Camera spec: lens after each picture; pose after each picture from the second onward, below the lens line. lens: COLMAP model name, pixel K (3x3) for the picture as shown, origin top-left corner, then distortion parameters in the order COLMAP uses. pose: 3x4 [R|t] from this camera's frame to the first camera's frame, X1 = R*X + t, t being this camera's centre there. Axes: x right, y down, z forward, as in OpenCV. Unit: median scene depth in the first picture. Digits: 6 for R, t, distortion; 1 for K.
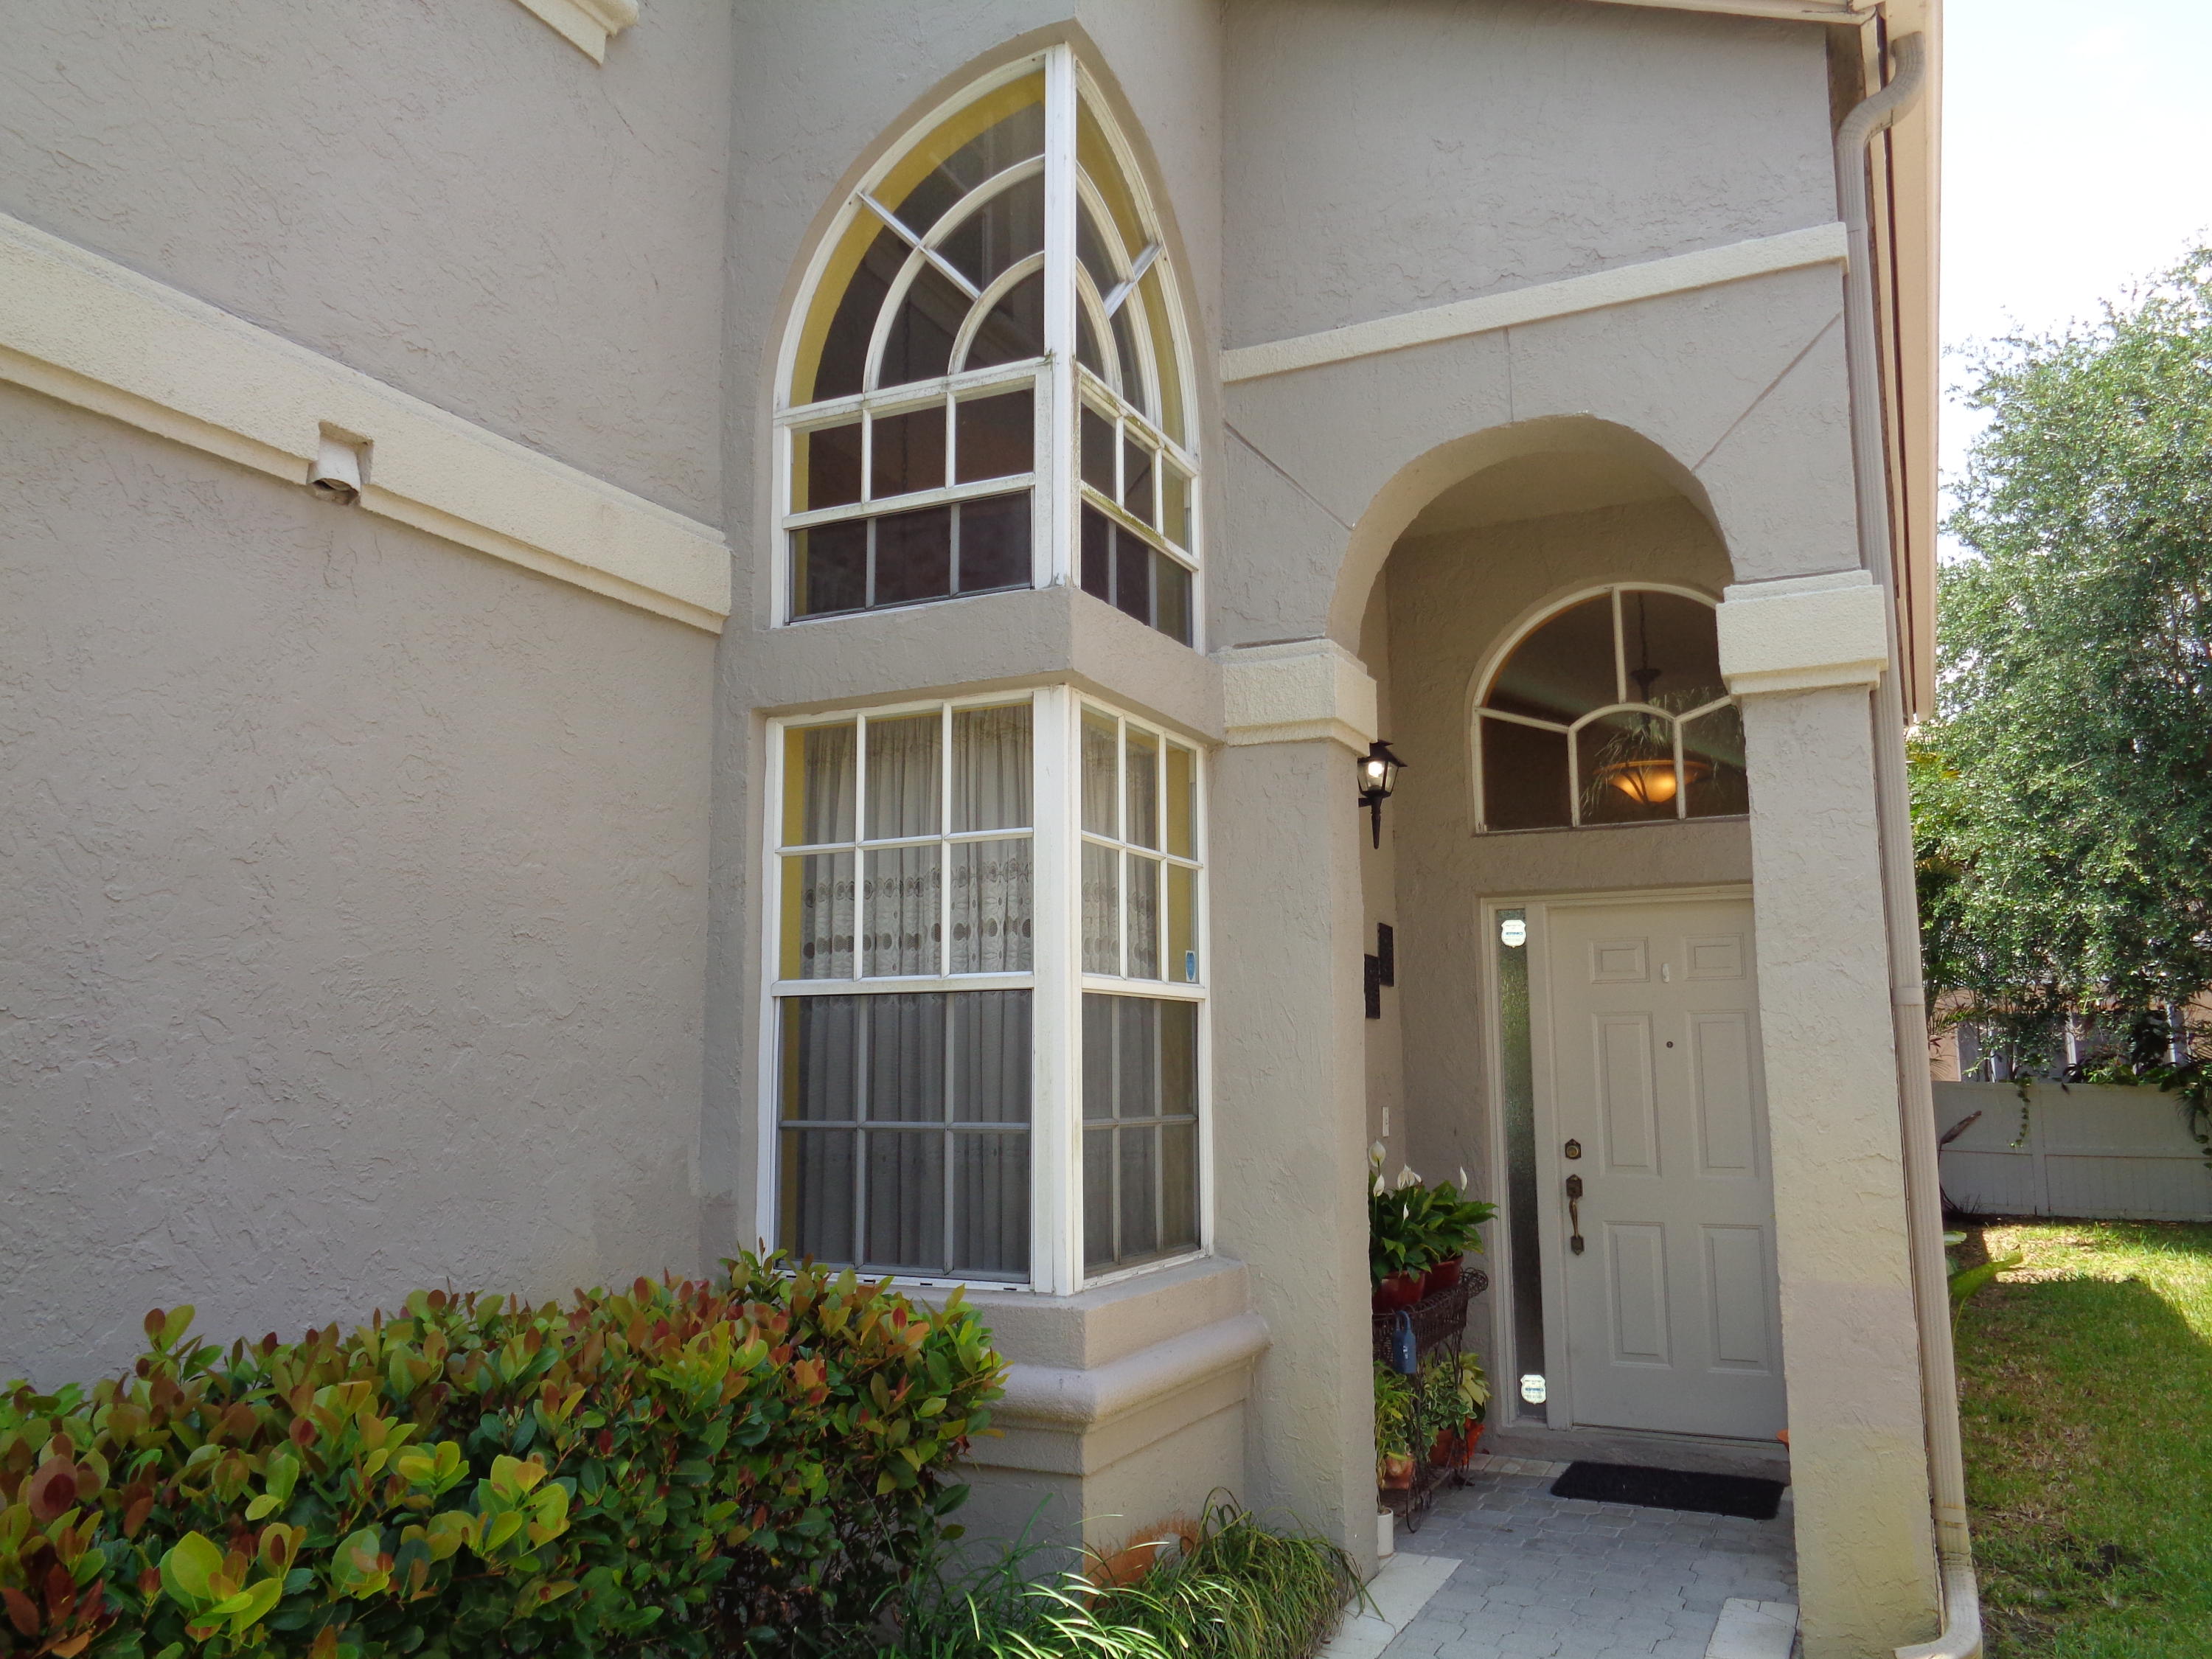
lens RADIAL K [[1671.8, 0, 1118.4], [0, 1671.8, 820.8], [0, 0, 1]] dist [0.009051, -0.003945]
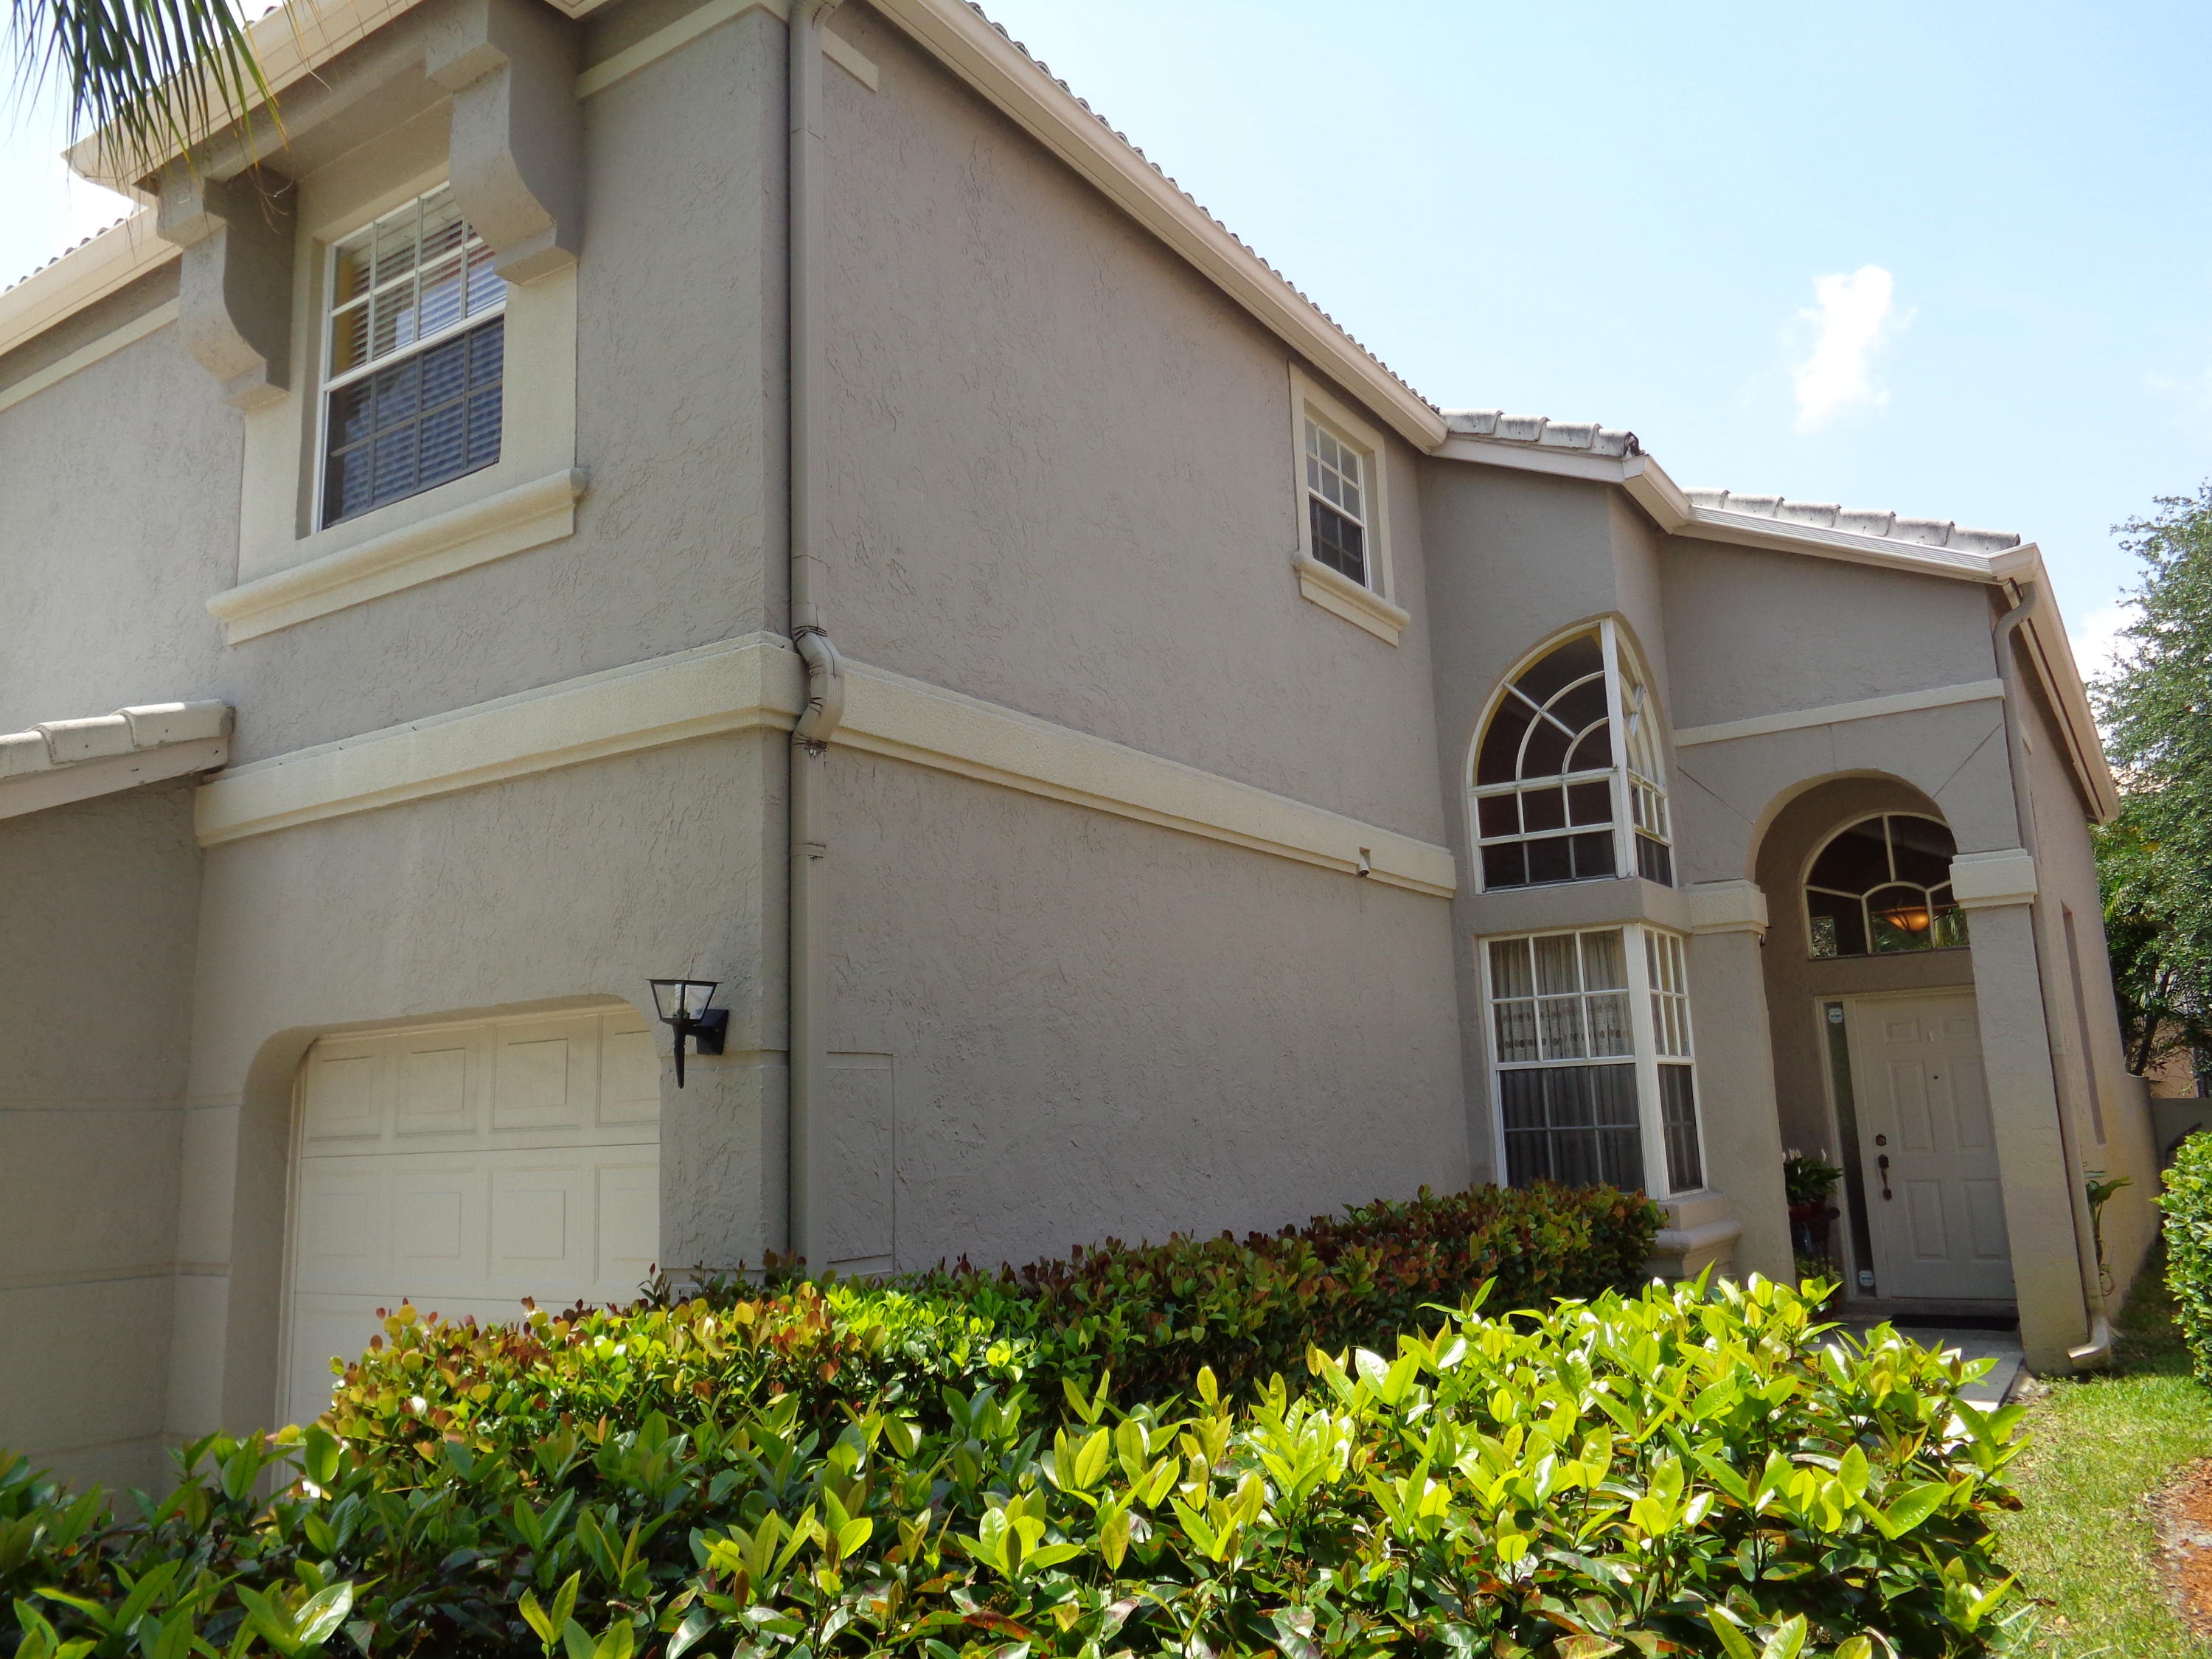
lens RADIAL K [[1671.8, 0, 1118.4], [0, 1671.8, 820.8], [0, 0, 1]] dist [0.009051, -0.003945]
pose [[0.992017, -0.054021, -0.113945, -0.412305], [0.050379, 0.998130, -0.034606, -0.158314], [0.115601, 0.028589, 0.992884, -1.147247]]
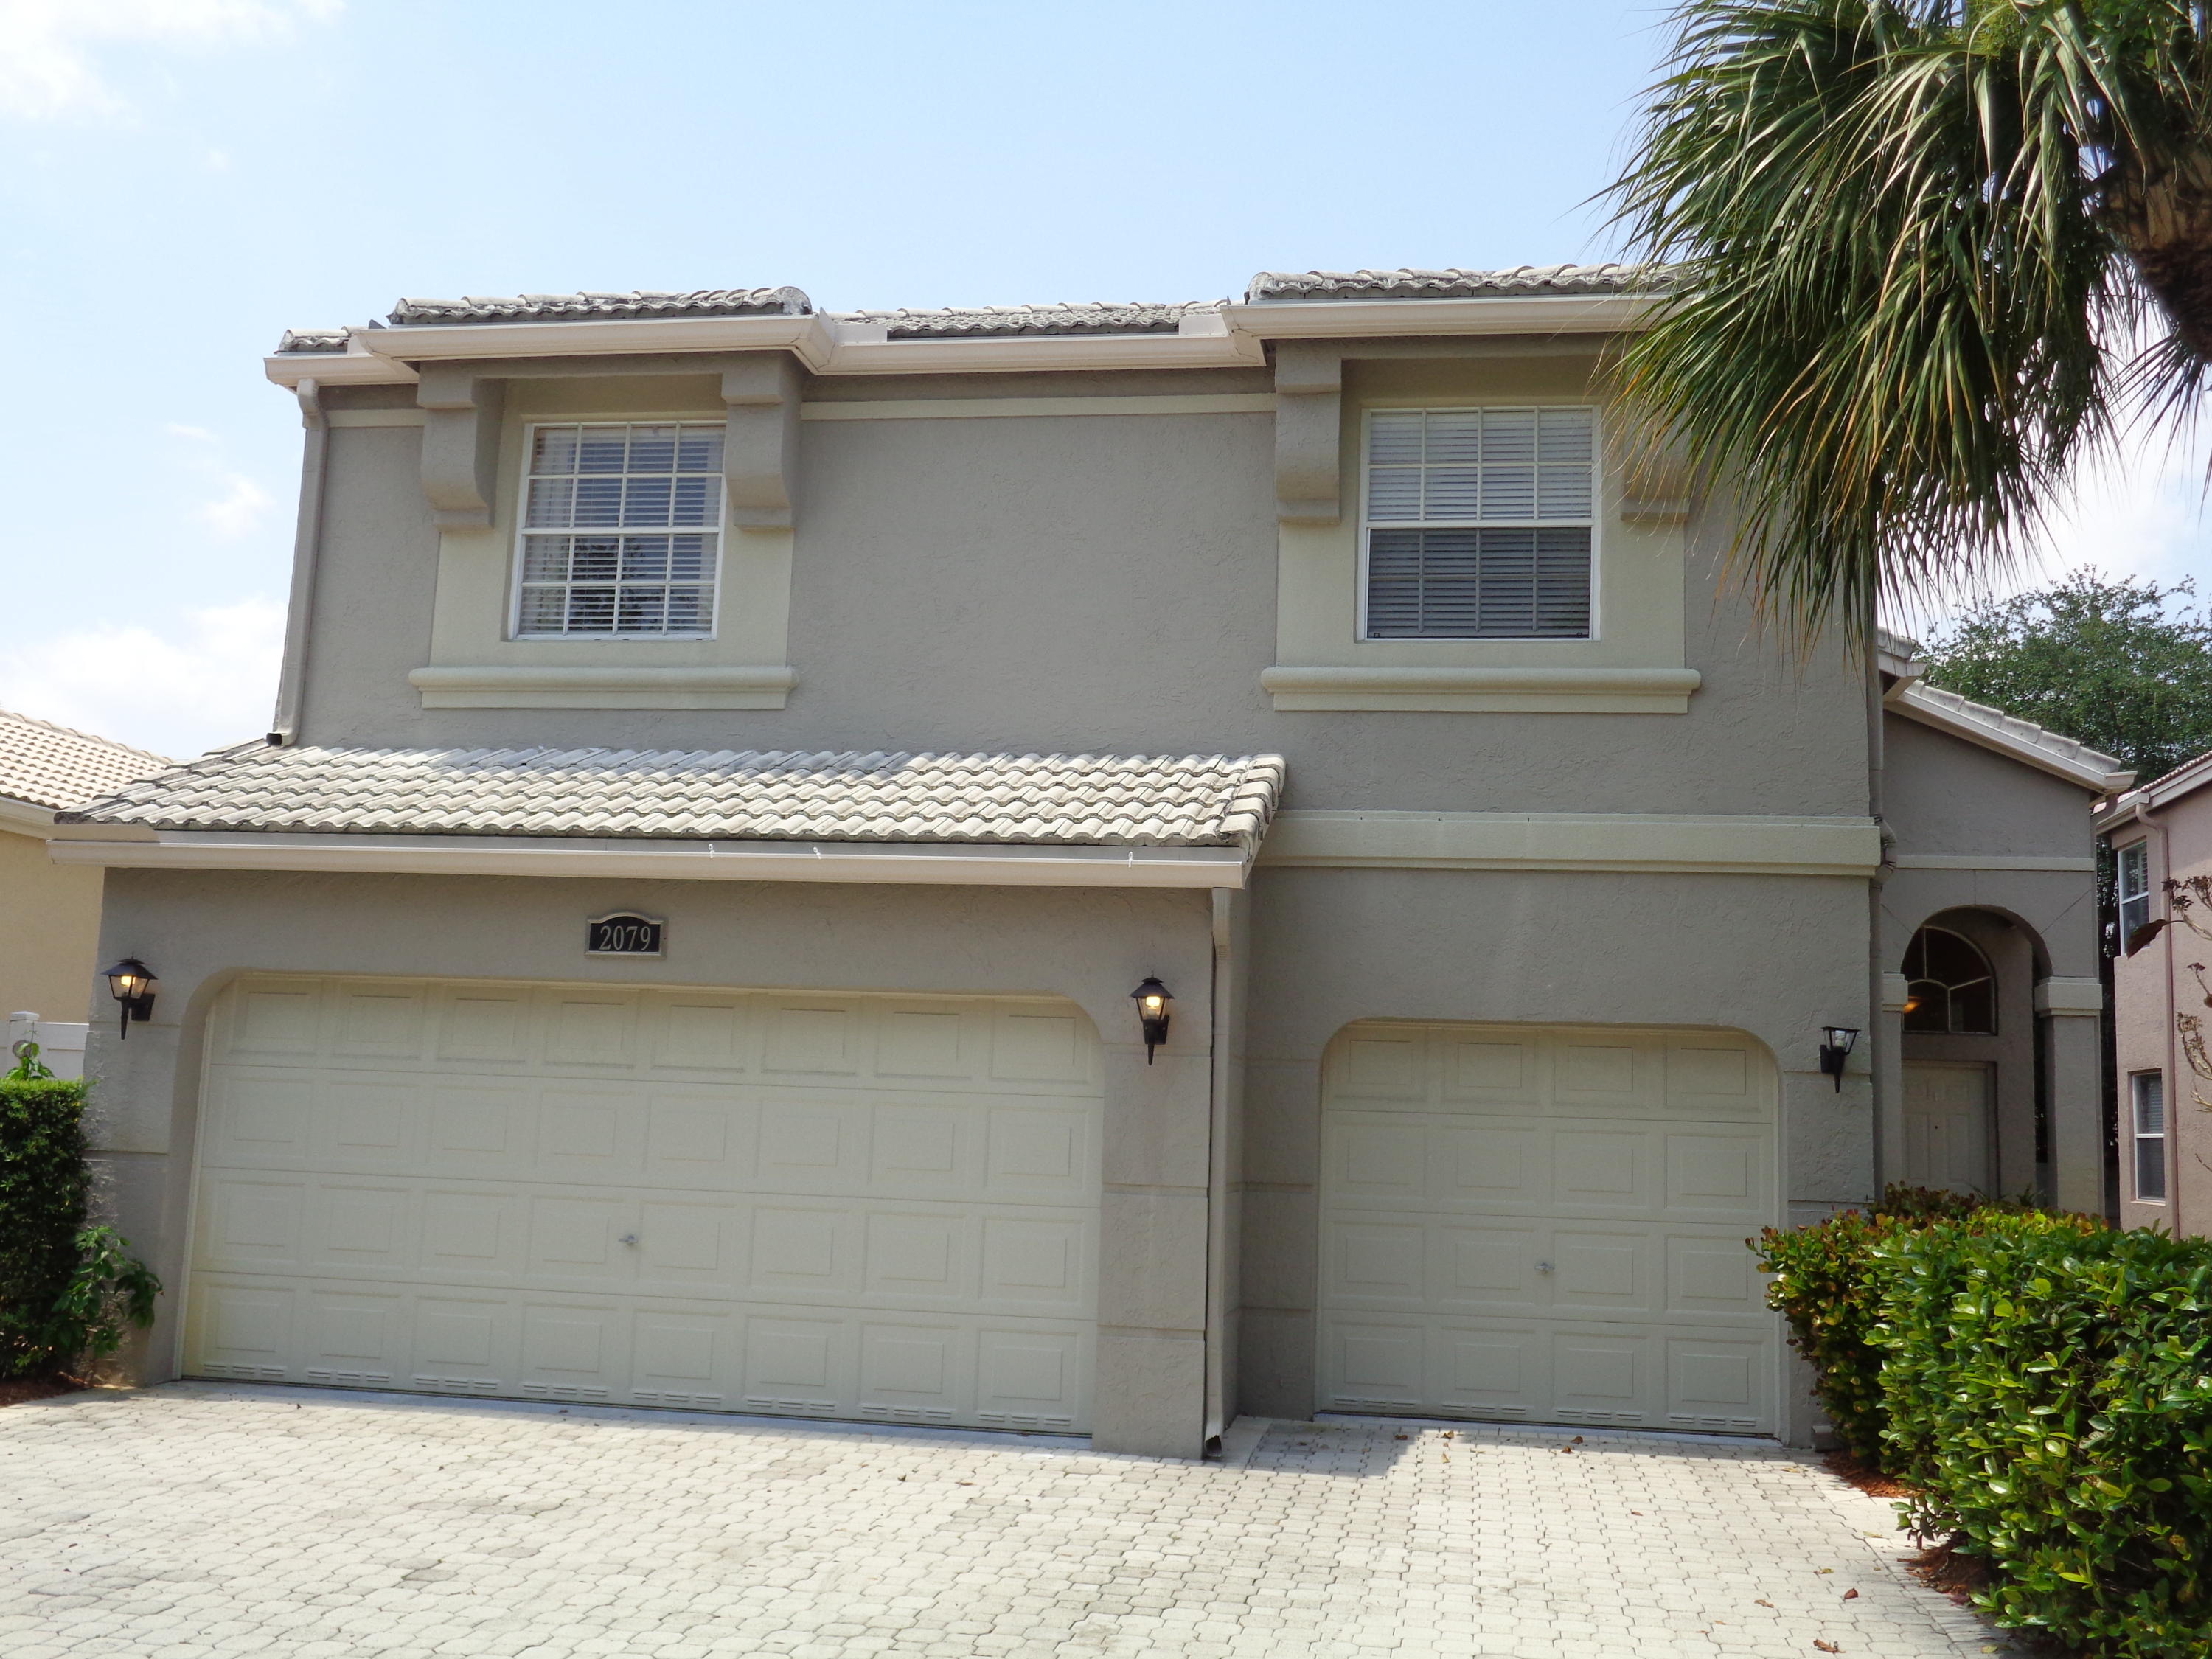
lens RADIAL K [[2142.1, 0, 1106.0], [0, 2142.1, 829.5], [0, 0, 1]] dist [-0.055297, -0.002065]
pose [[0.958427, 0.077778, 0.274531, -2.217261], [-0.080998, 0.996714, 0.000392, -0.255991], [-0.273599, -0.022612, 0.961578, -2.078348]]
